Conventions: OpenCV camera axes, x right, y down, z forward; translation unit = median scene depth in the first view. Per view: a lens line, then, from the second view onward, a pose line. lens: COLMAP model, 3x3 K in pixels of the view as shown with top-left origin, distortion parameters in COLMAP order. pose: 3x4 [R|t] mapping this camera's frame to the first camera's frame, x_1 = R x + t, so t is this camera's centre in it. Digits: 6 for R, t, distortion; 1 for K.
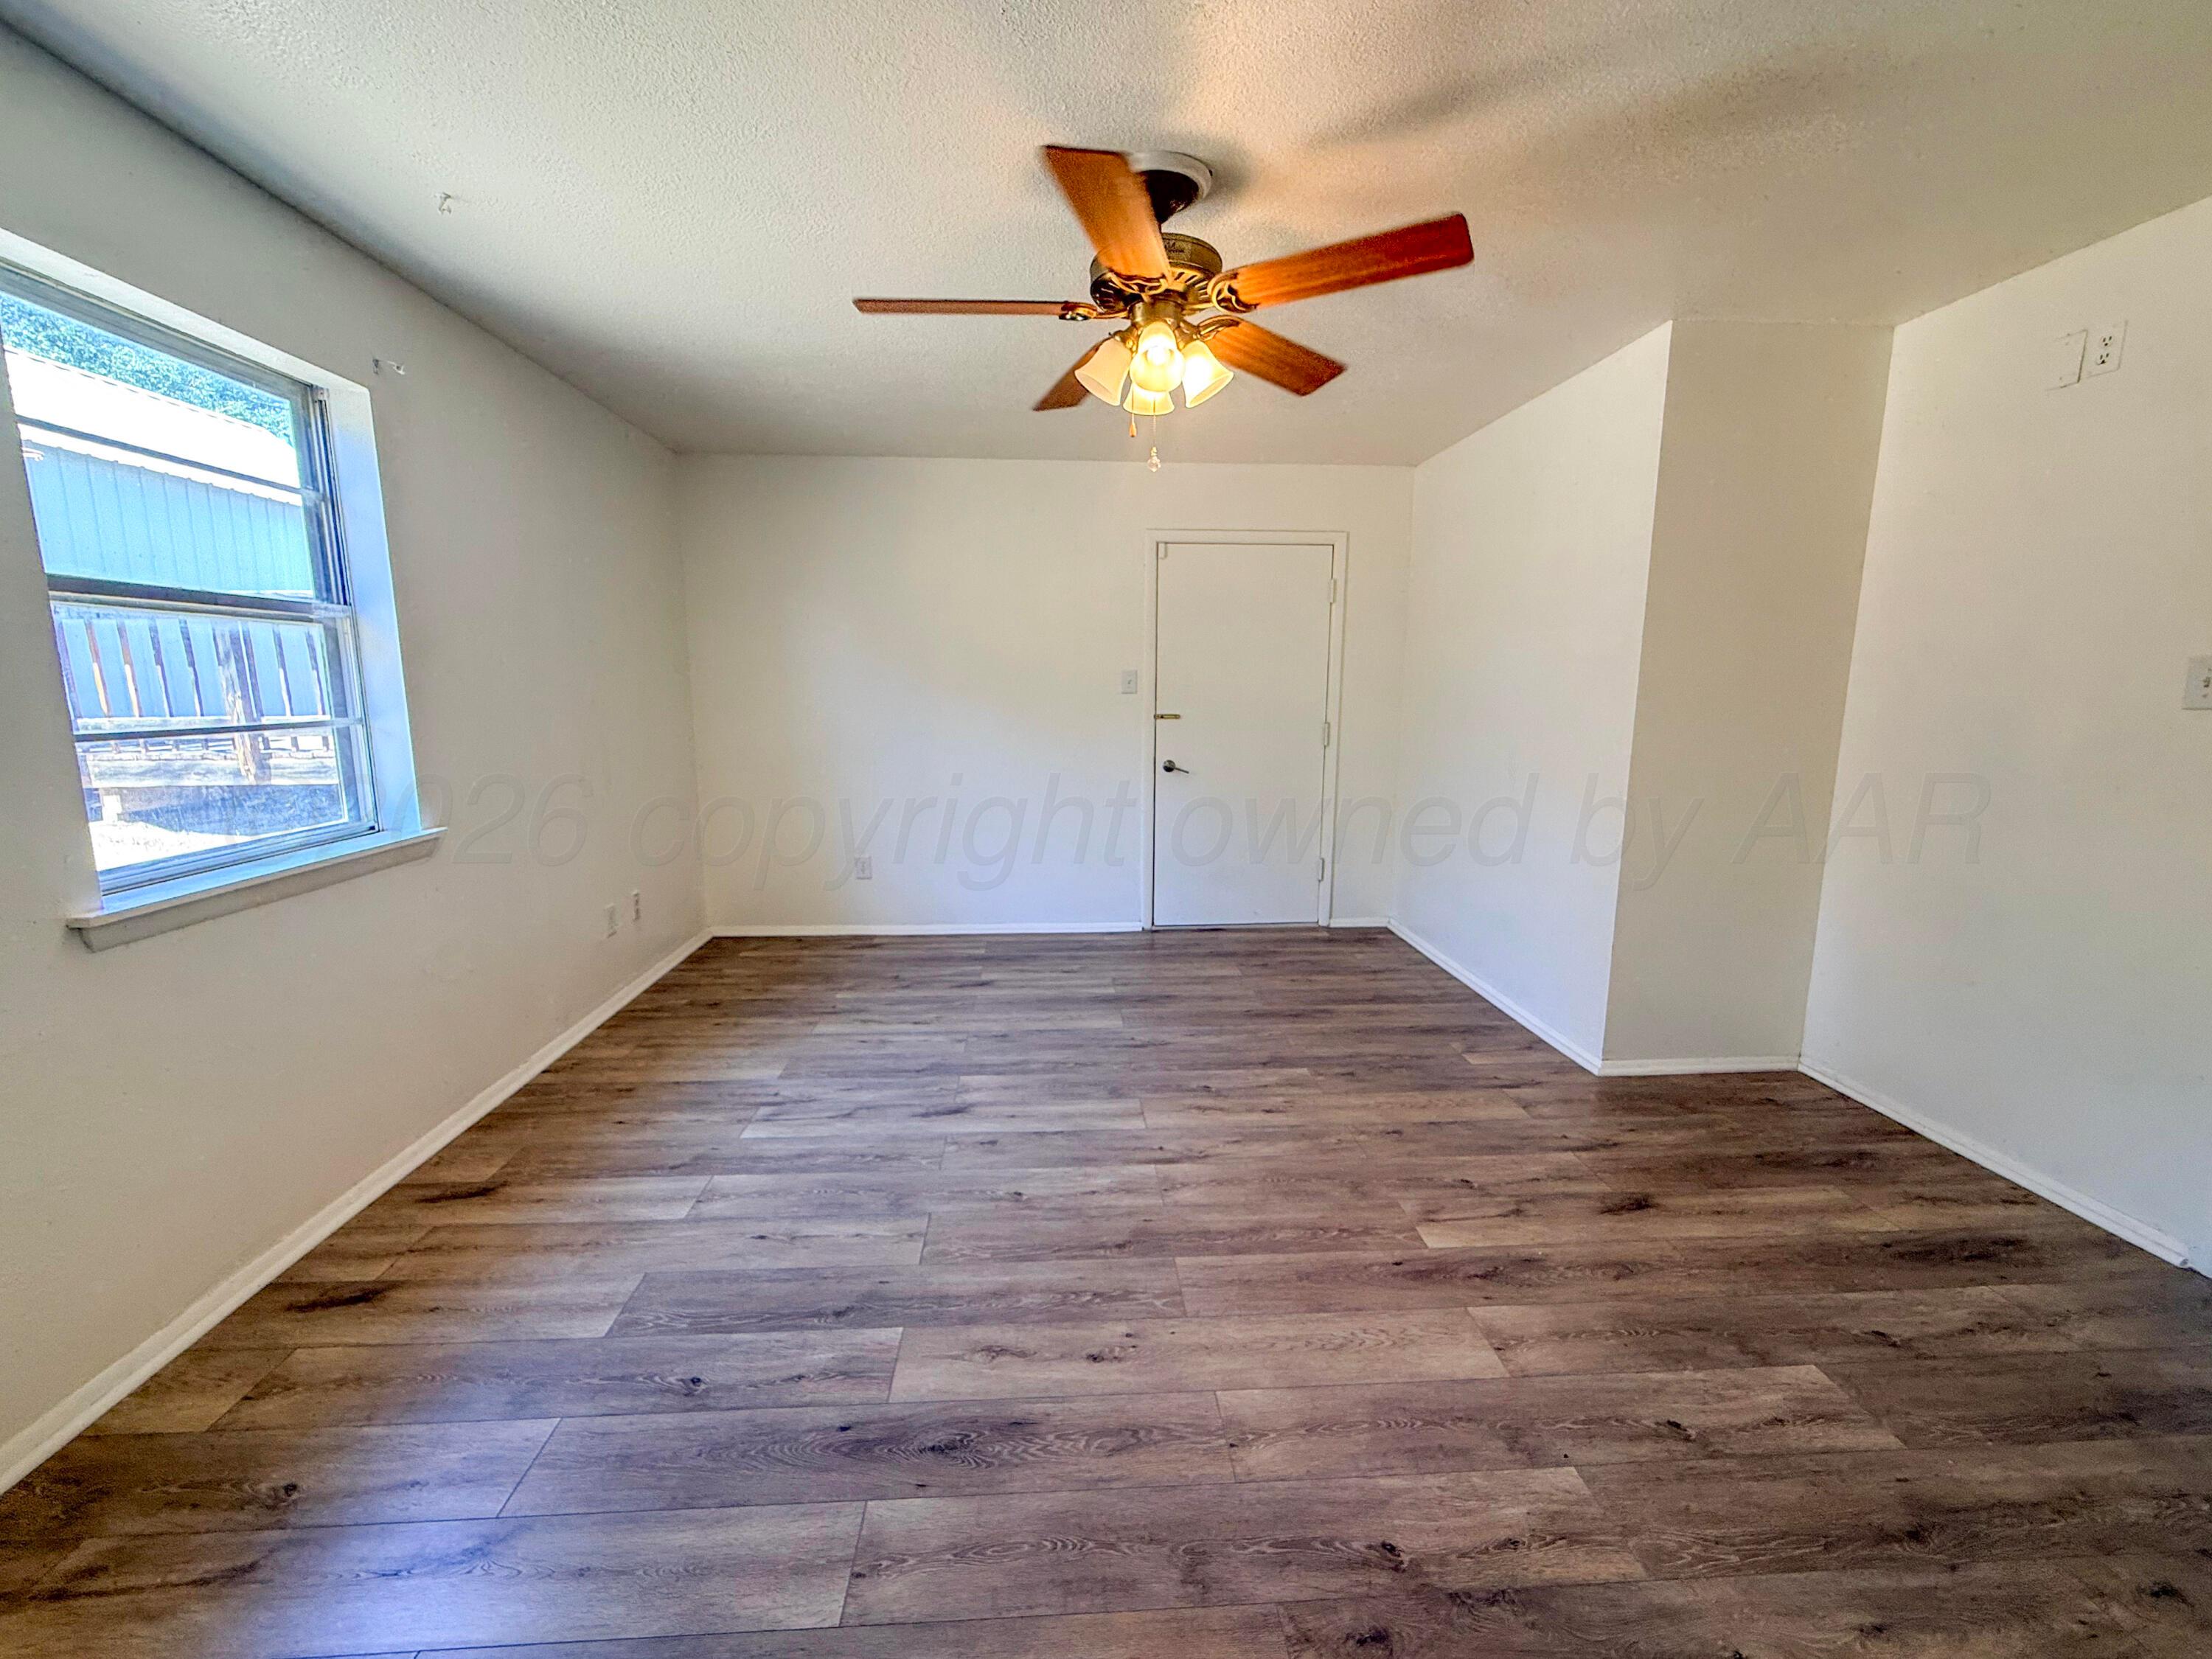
lens RADIAL K [[898.9, 0, 1146.0], [0, 898.9, 832.9], [0, 0, 1]] dist [-0.000958, 0.000068]
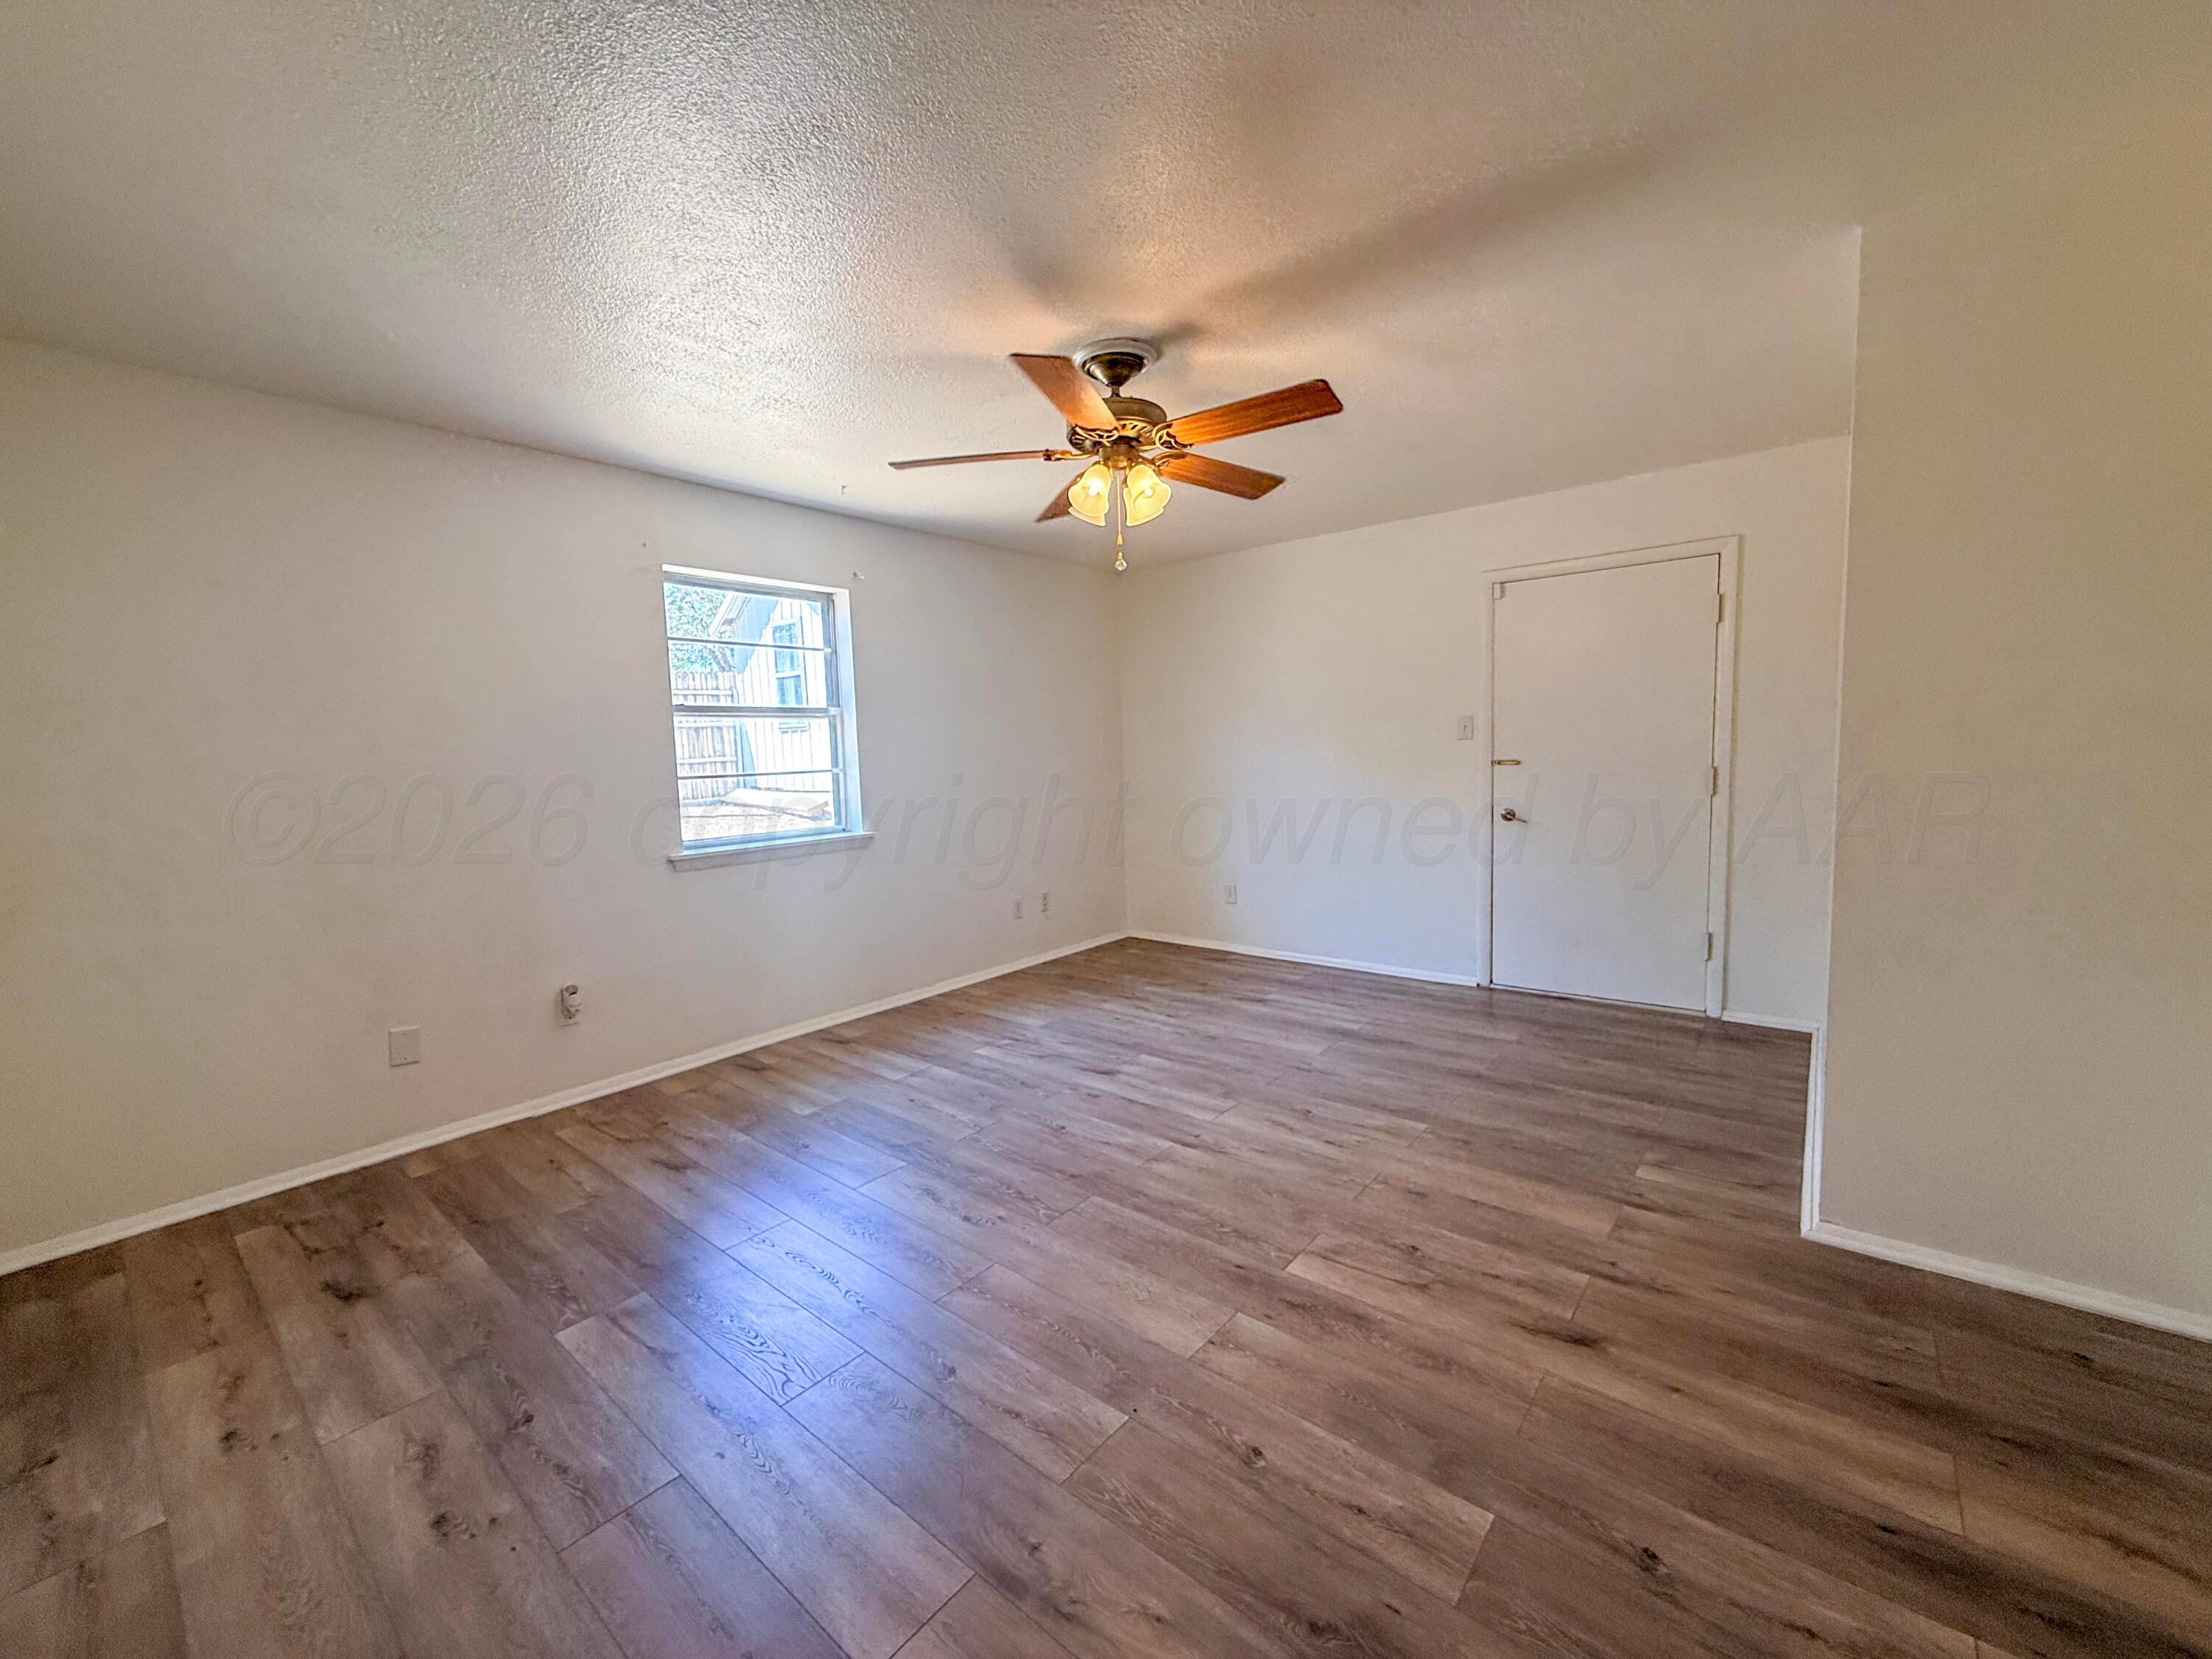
lens RADIAL K [[886.1, 0, 1099.9], [0, 886.1, 830.6], [0, 0, 1]] dist [-0.000083, 0.000471]
pose [[0.726916, 0.038924, -0.685623, 0.625027], [-0.079247, 0.996477, -0.027448, 0.003305], [0.682139, 0.074286, 0.727440, 0.058553]]
